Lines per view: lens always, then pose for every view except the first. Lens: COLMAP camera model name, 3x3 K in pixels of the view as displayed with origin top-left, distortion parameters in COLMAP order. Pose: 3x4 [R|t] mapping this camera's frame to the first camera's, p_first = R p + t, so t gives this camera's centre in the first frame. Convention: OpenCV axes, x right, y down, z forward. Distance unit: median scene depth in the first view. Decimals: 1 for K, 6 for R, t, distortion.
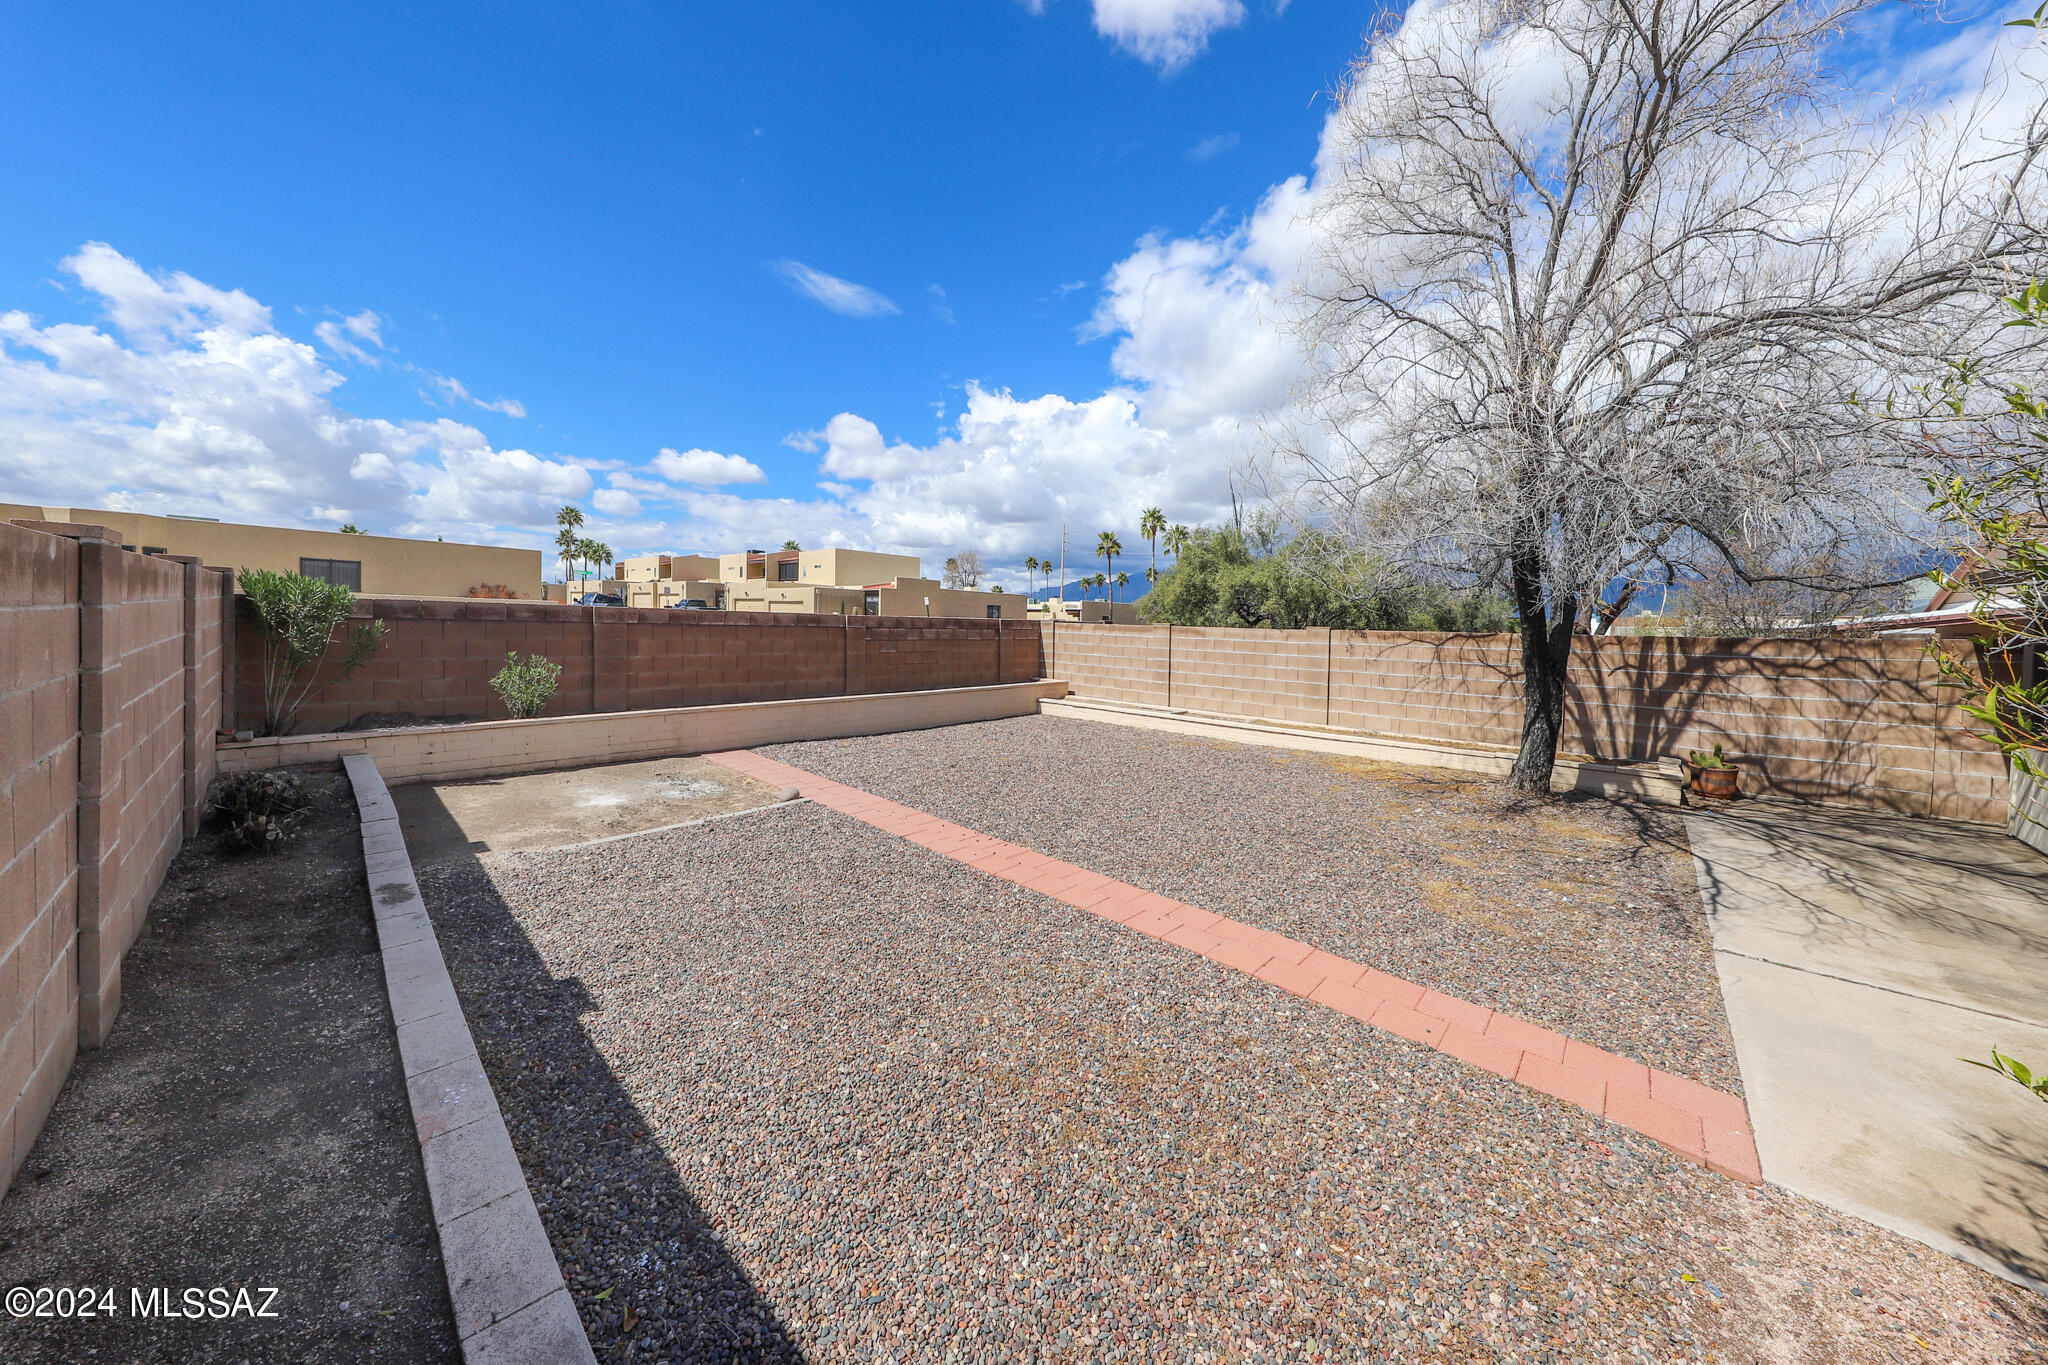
lens RADIAL K [[640.2, 0, 980.6], [0, 640.2, 635.7], [0, 0, 1]] dist [0.001263, -0.000449]
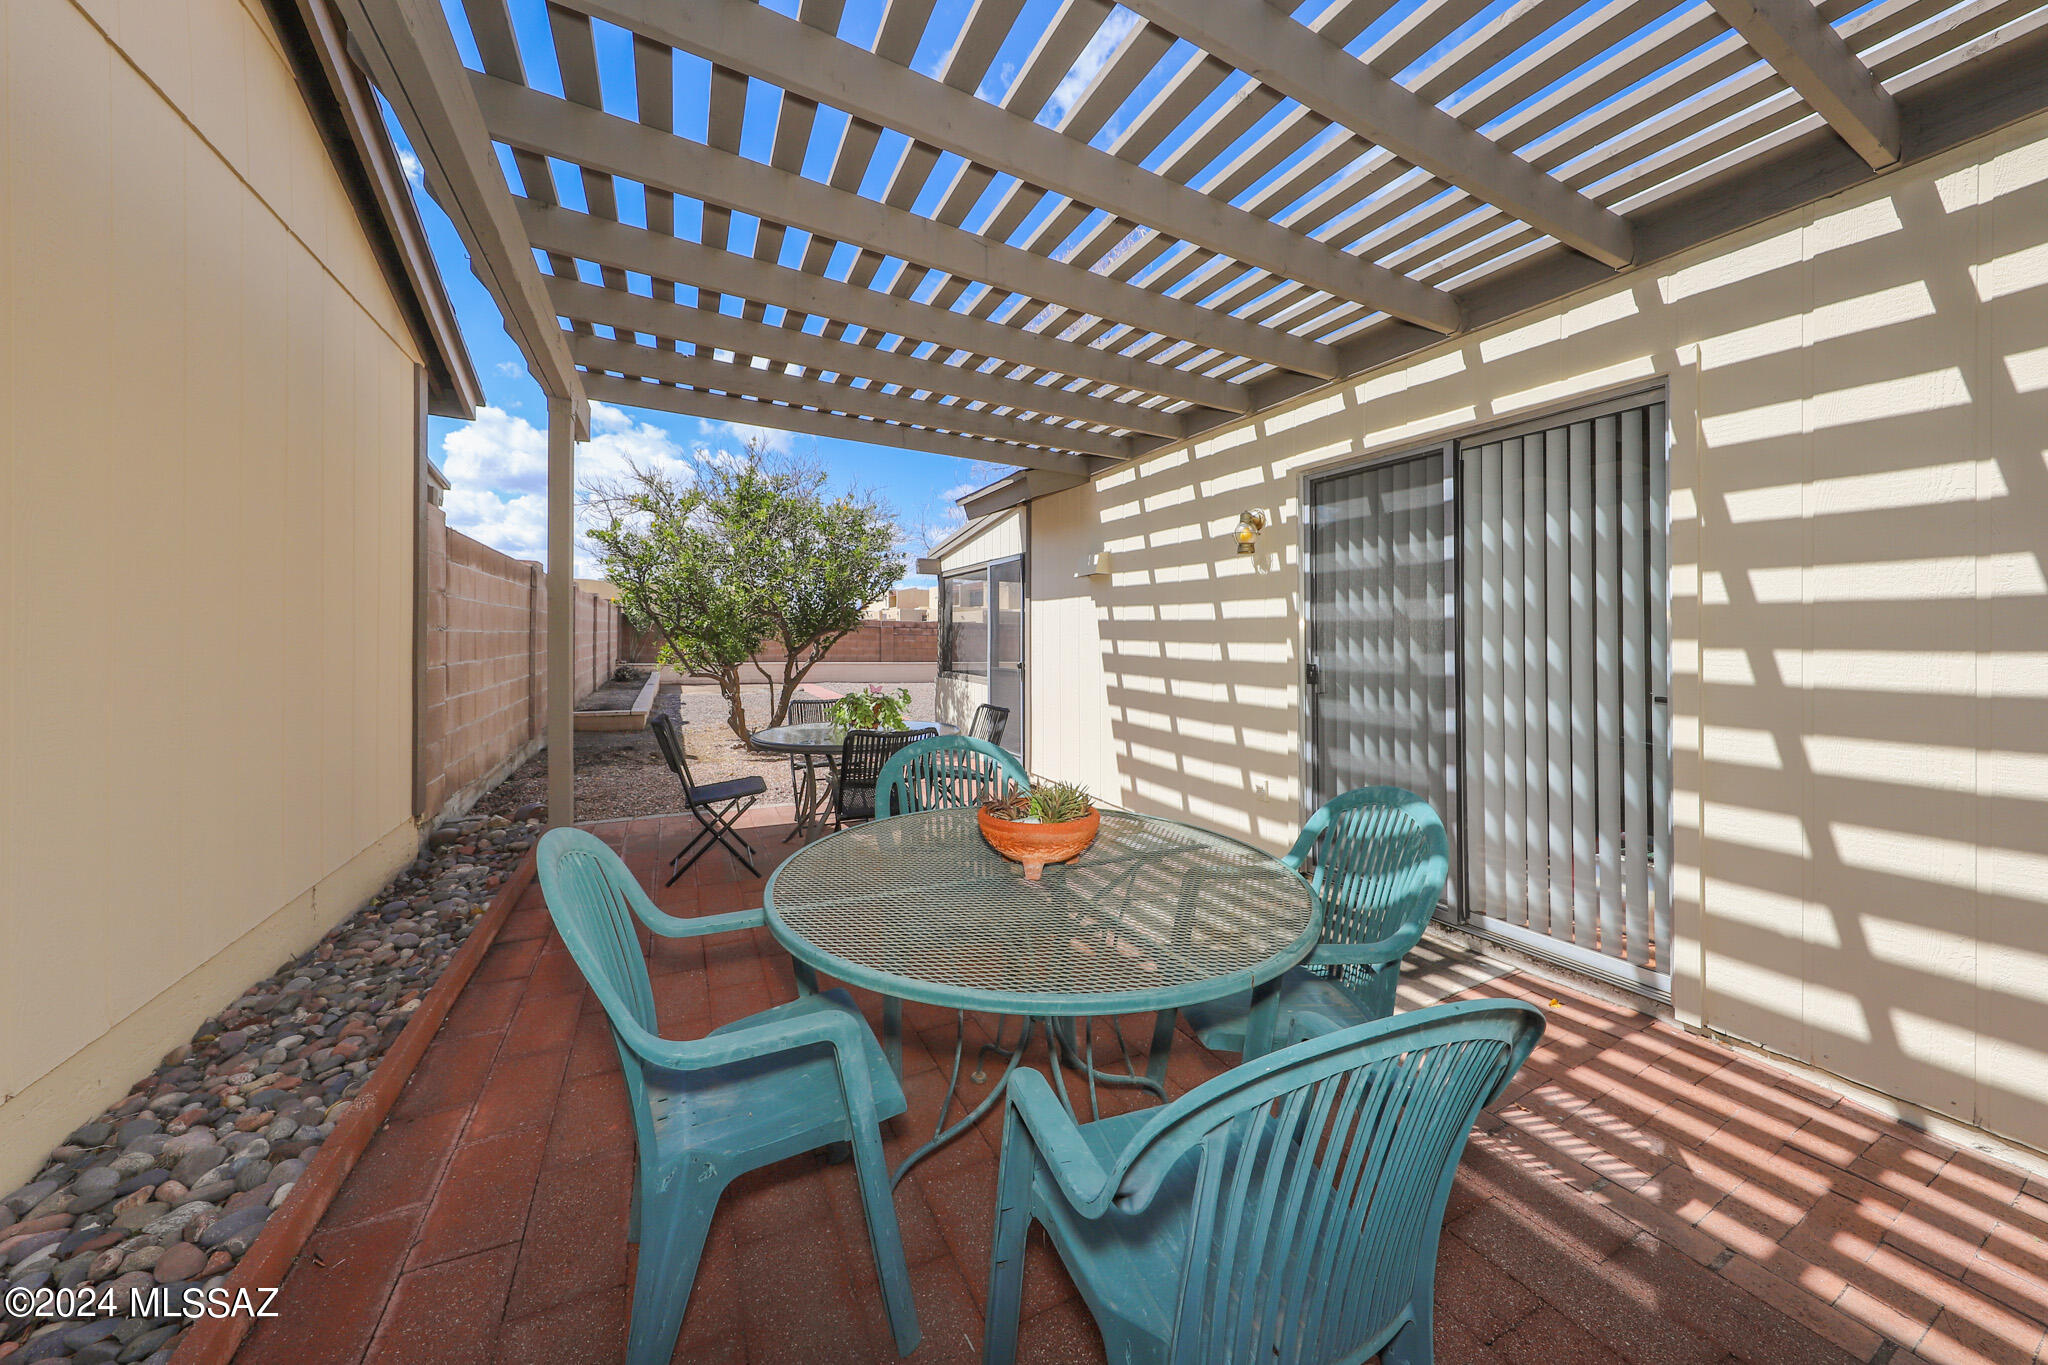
lens RADIAL K [[640.2, 0, 1019.8], [0, 640.2, 678.7], [0, 0, 1]] dist [0.001263, -0.000449]
pose [[0.950784, 0.013410, -0.309564, 1.305052], [-0.002465, 0.999359, 0.035721, 0.121449], [0.309844, -0.033200, 0.950208, -1.079686]]
